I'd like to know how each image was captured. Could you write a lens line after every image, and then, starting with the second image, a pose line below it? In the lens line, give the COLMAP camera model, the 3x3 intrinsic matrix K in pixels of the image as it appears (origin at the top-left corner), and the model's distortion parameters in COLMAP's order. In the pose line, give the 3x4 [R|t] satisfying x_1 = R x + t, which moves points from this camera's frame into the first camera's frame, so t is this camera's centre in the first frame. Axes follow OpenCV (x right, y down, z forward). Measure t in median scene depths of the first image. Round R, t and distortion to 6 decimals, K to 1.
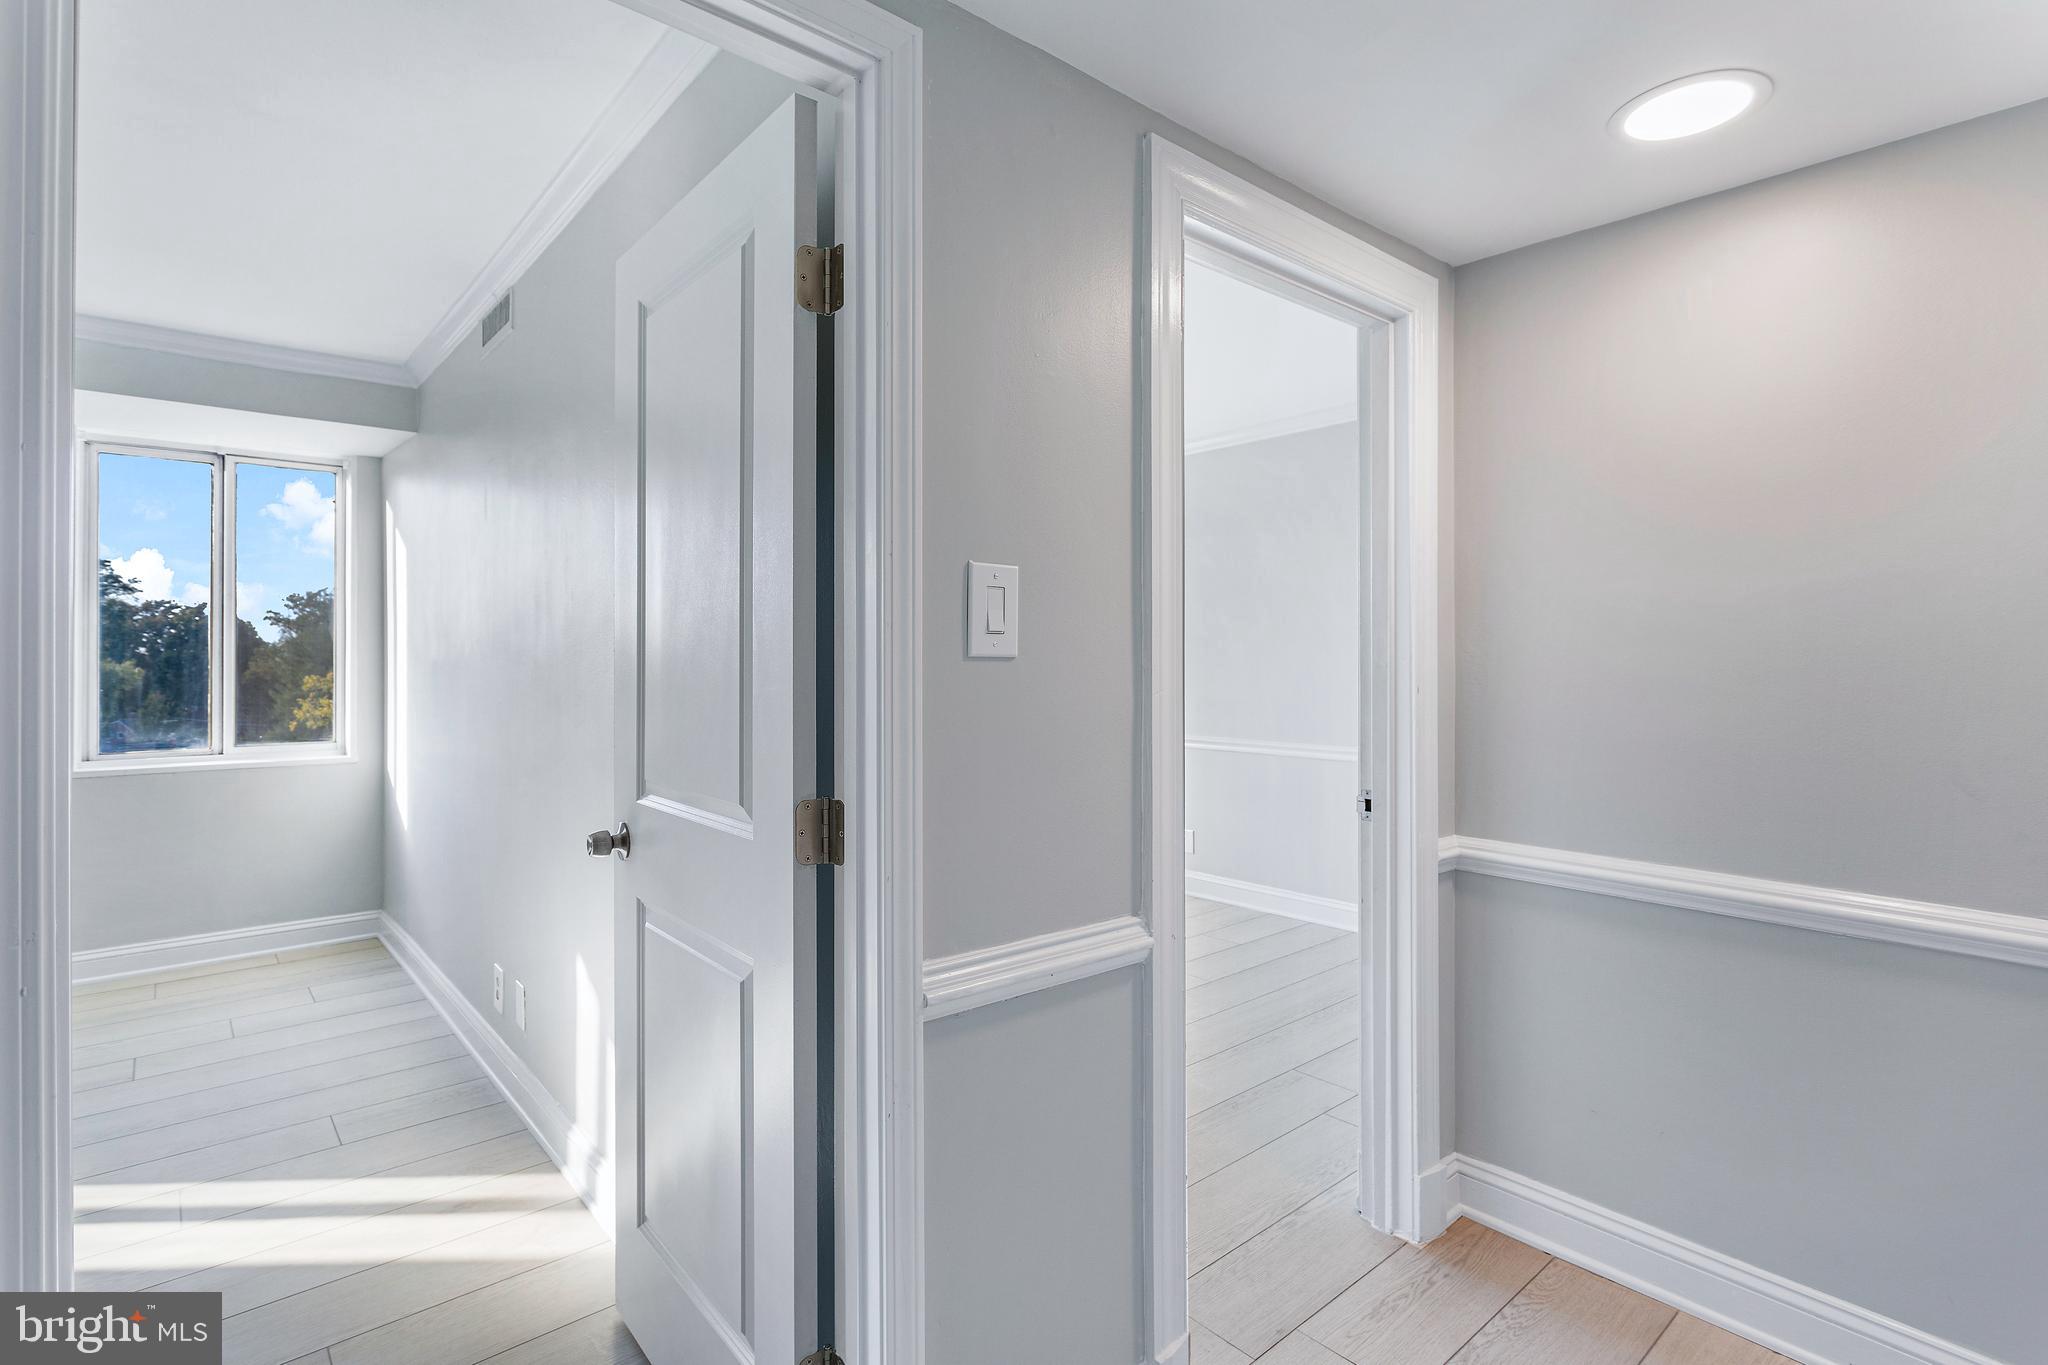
lens RADIAL K [[1000.4, 0, 1030.7], [0, 1000.4, 666.7], [0, 0, 1]] dist [-0.001425, 0.004151]
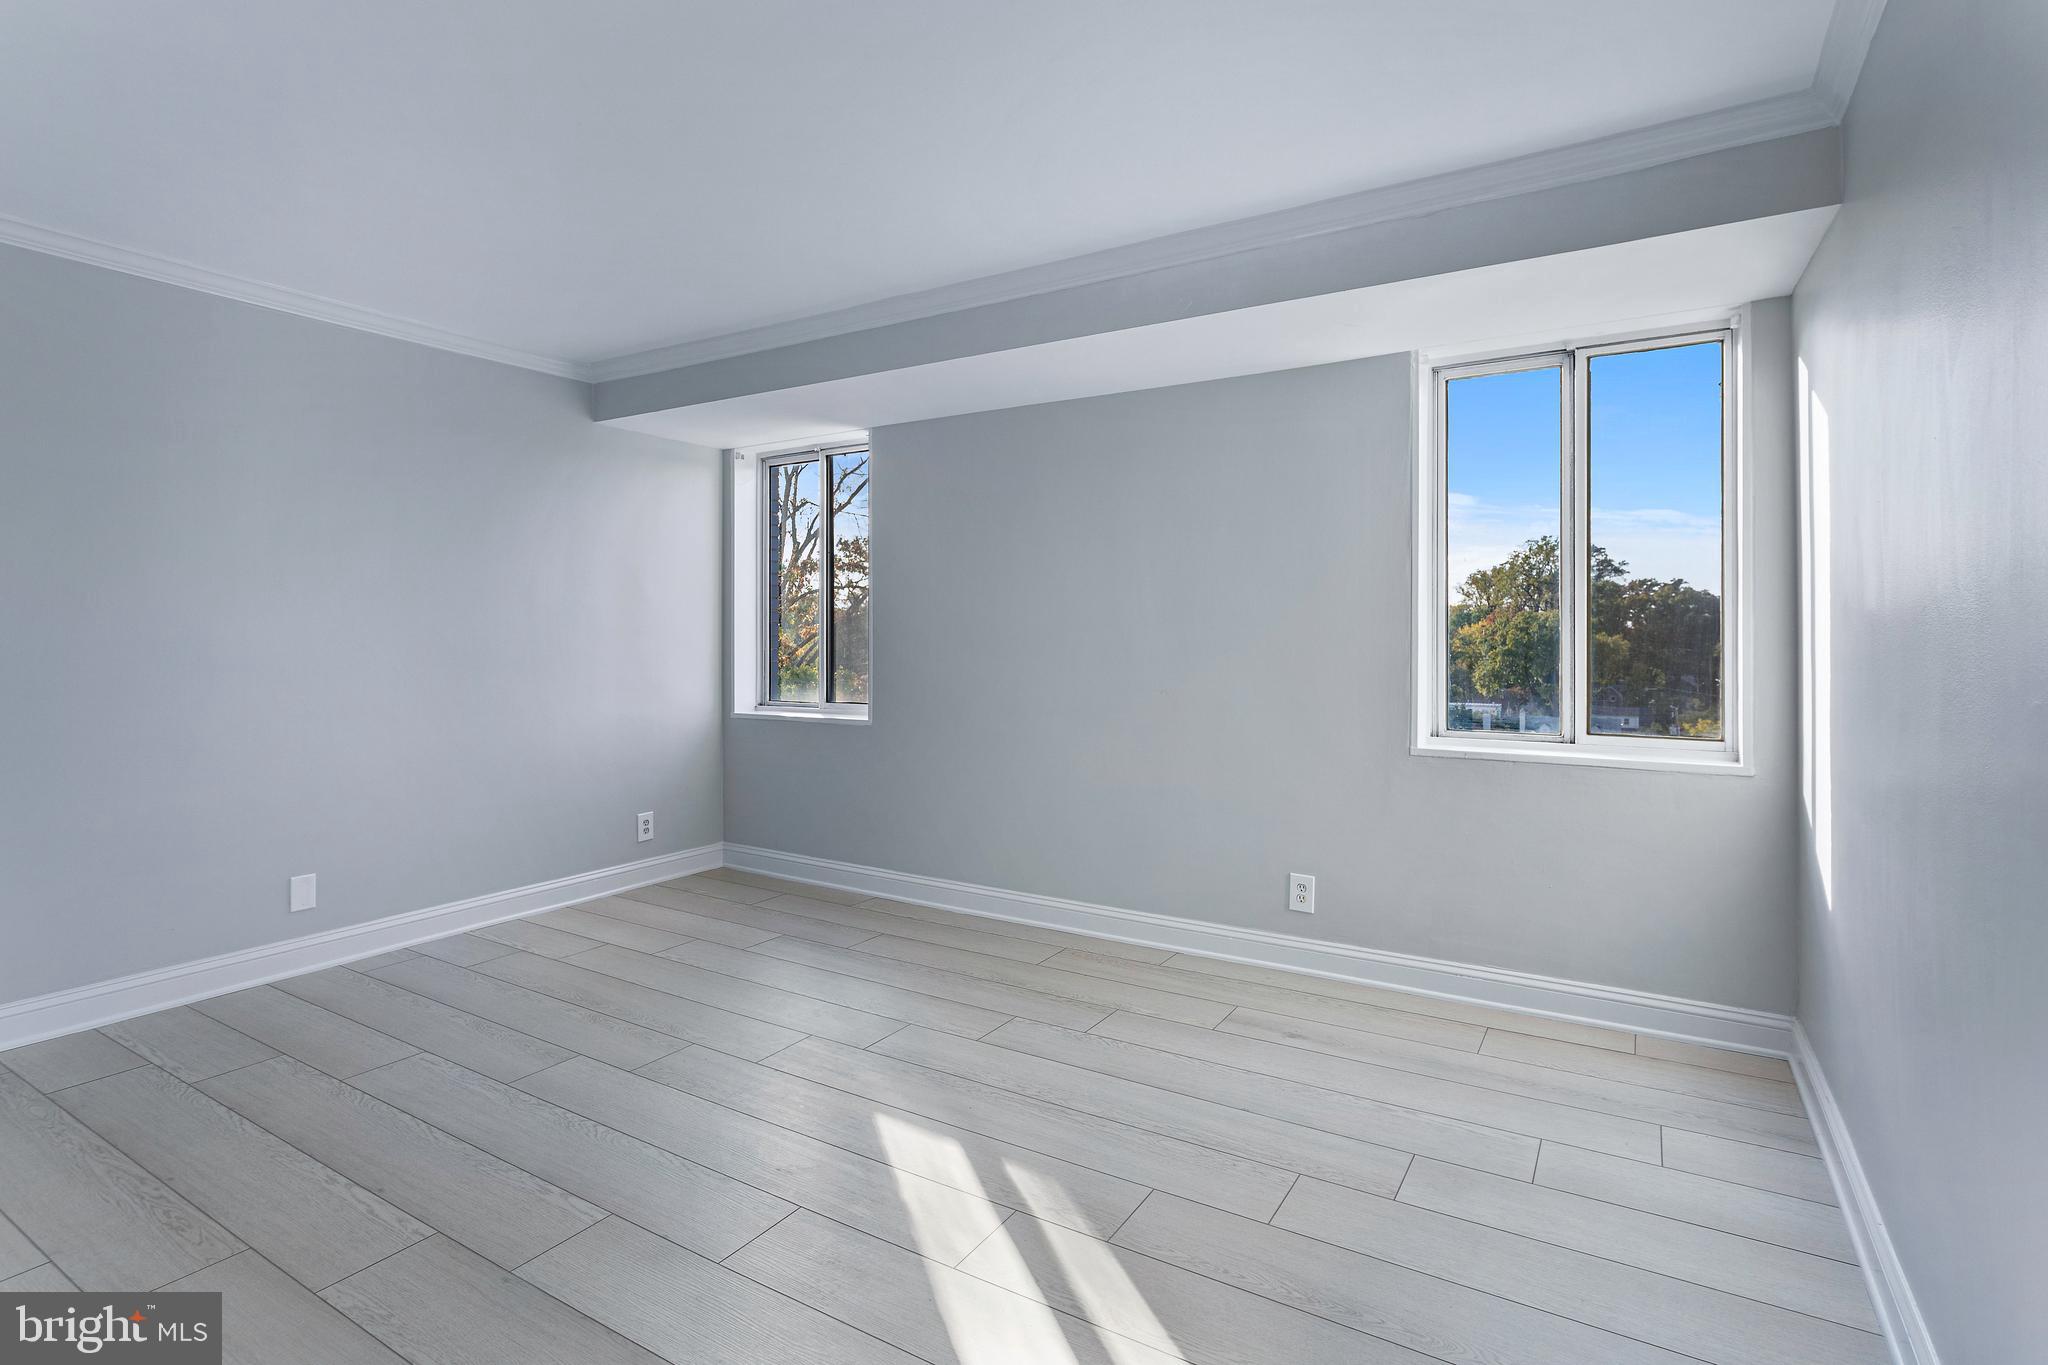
lens RADIAL K [[1000.4, 0, 1010.3], [0, 1000.4, 623.4], [0, 0, 1]] dist [-0.001425, 0.004151]
pose [[0.286576, -0.010594, -0.957999, -0.193761], [-0.004891, 0.999910, -0.012521, 0.007661], [0.958045, 0.008274, 0.286499, 0.359492]]
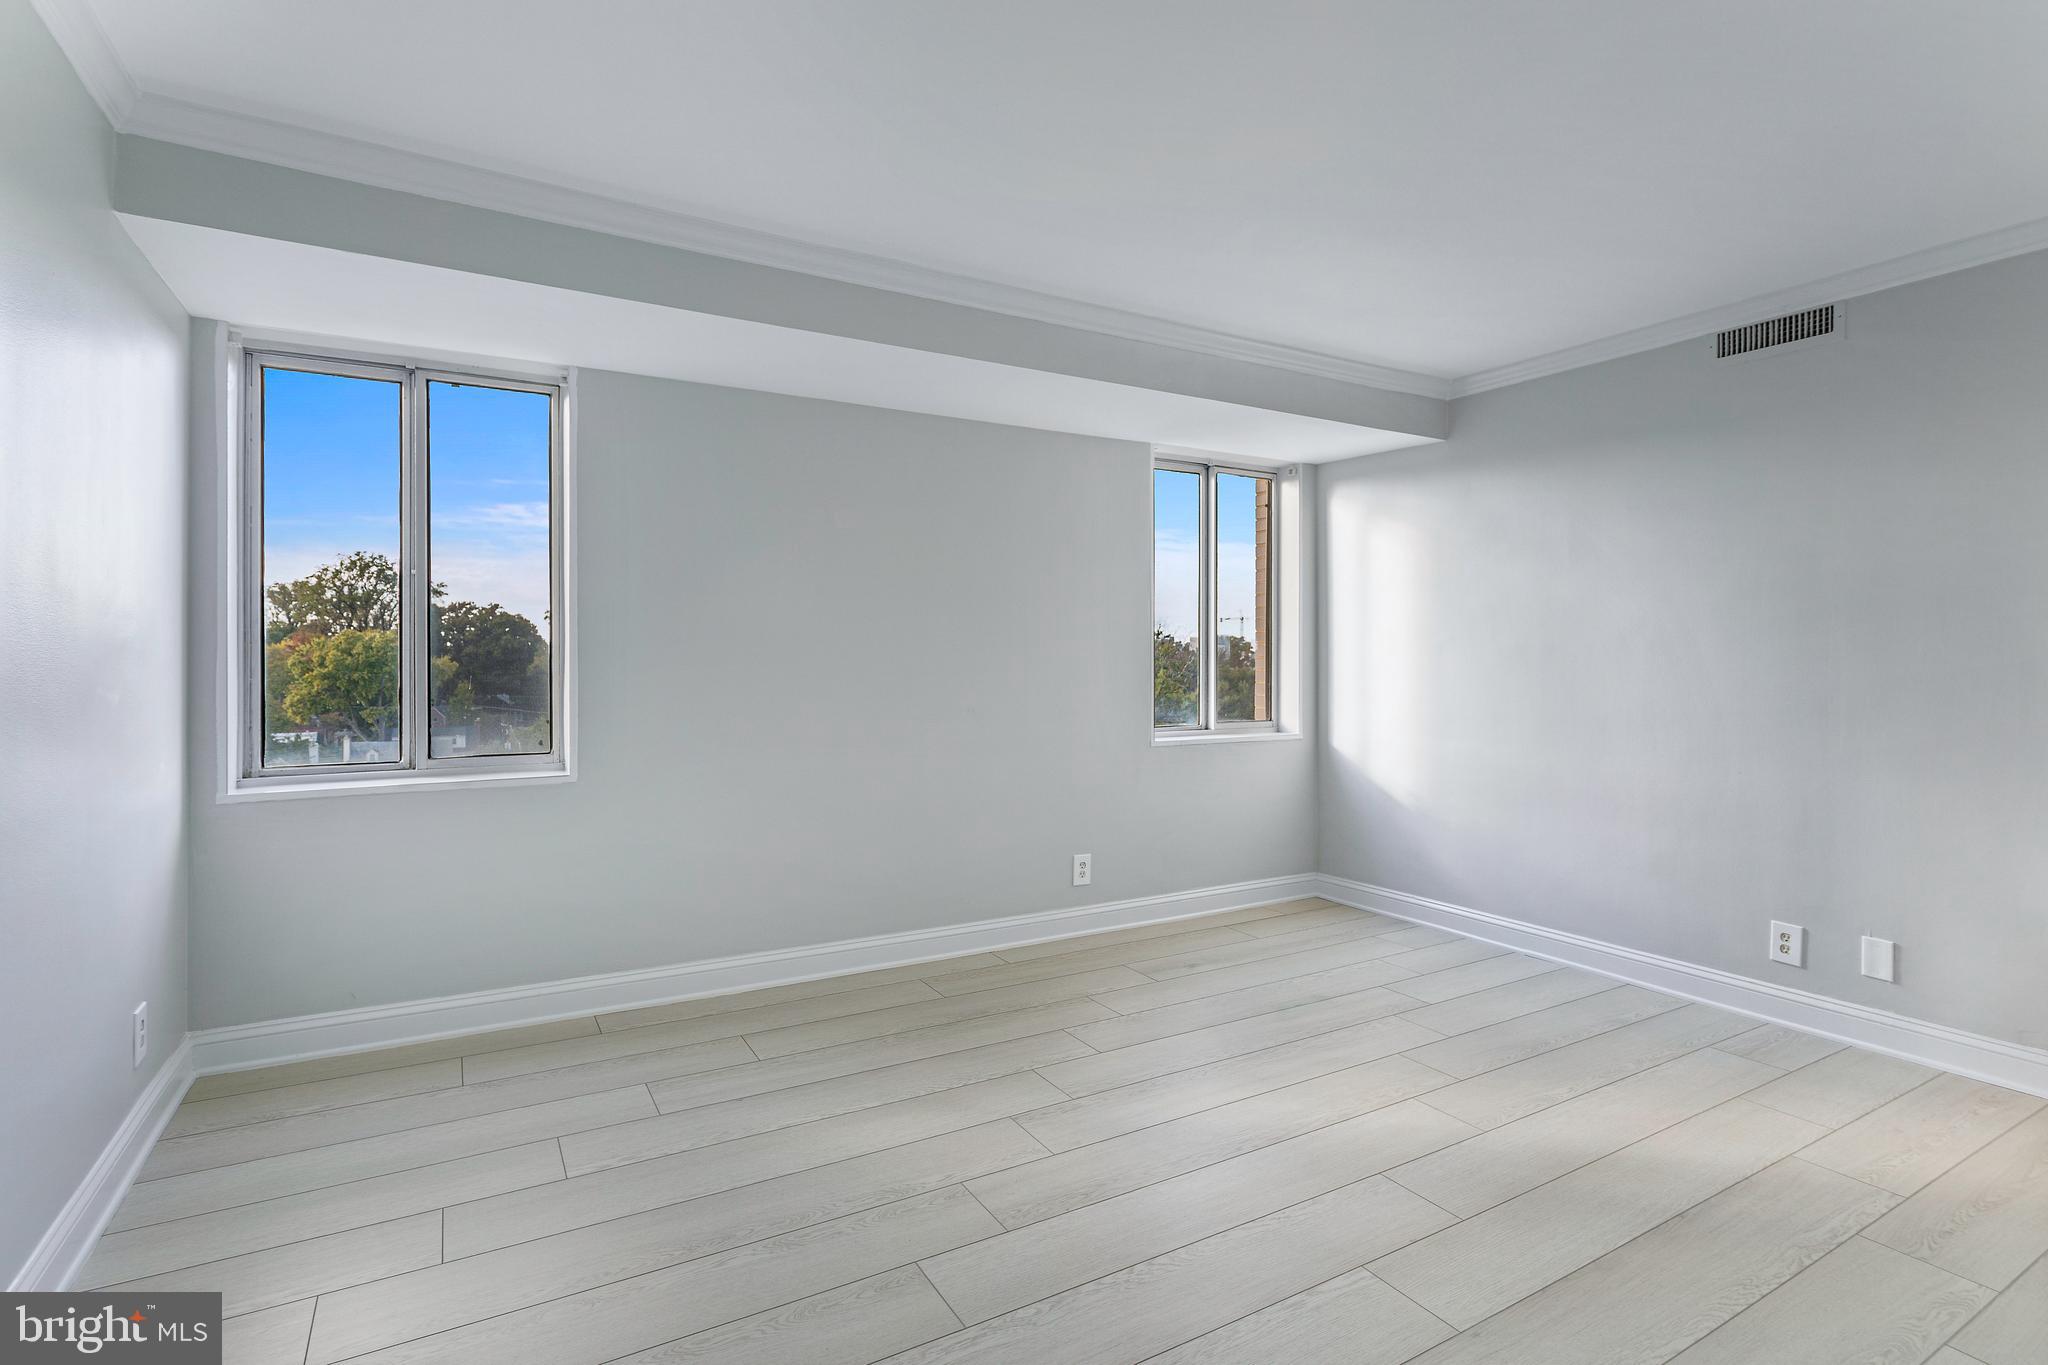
lens RADIAL K [[1000.4, 0, 1033.0], [0, 1000.4, 658.7], [0, 0, 1]] dist [-0.001425, 0.004151]
pose [[0.981784, 0.002283, -0.189987, -0.766109], [-0.002953, 0.999990, -0.003245, 0.011003], [0.189978, 0.003747, 0.981781, -0.154376]]
